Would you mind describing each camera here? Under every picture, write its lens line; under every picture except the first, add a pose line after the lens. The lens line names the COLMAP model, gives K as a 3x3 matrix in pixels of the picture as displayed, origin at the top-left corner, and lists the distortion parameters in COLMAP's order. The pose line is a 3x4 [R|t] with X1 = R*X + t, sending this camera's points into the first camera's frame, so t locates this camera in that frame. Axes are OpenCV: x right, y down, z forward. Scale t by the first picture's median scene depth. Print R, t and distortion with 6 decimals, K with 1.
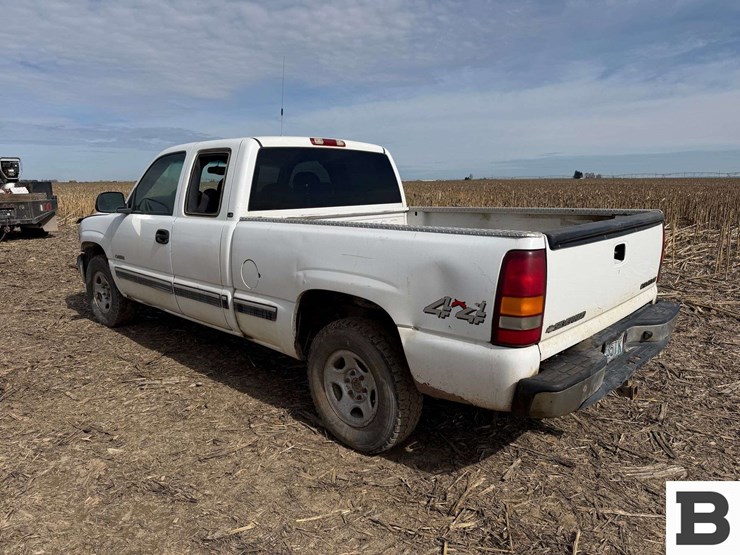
lens RADIAL K [[534.0, 0, 370.0], [0, 534.0, 277.5], [0, 0, 1]] dist [0.022623, -0.031882]
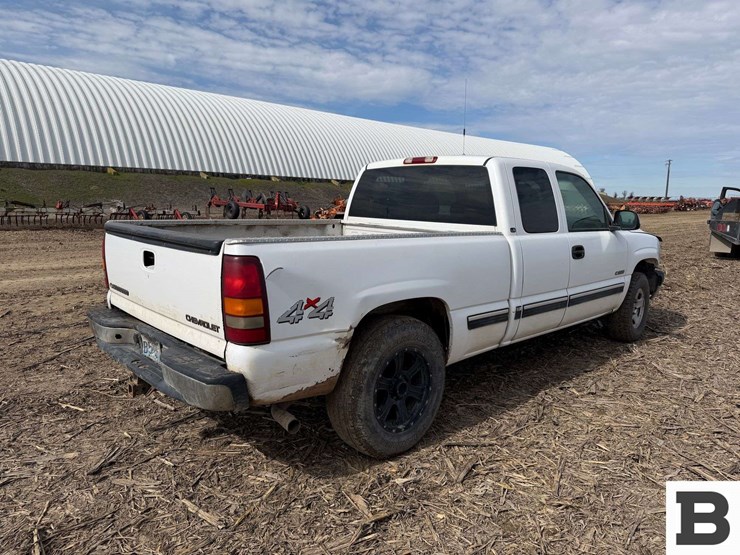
lens RADIAL K [[534.0, 0, 370.0], [0, 534.0, 277.5], [0, 0, 1]] dist [0.022623, -0.031882]
pose [[-0.063459, 0.157984, -0.985400, 0.898669], [-0.197907, 0.965789, 0.167585, -0.166510], [0.978164, 0.205653, -0.030022, 0.881596]]
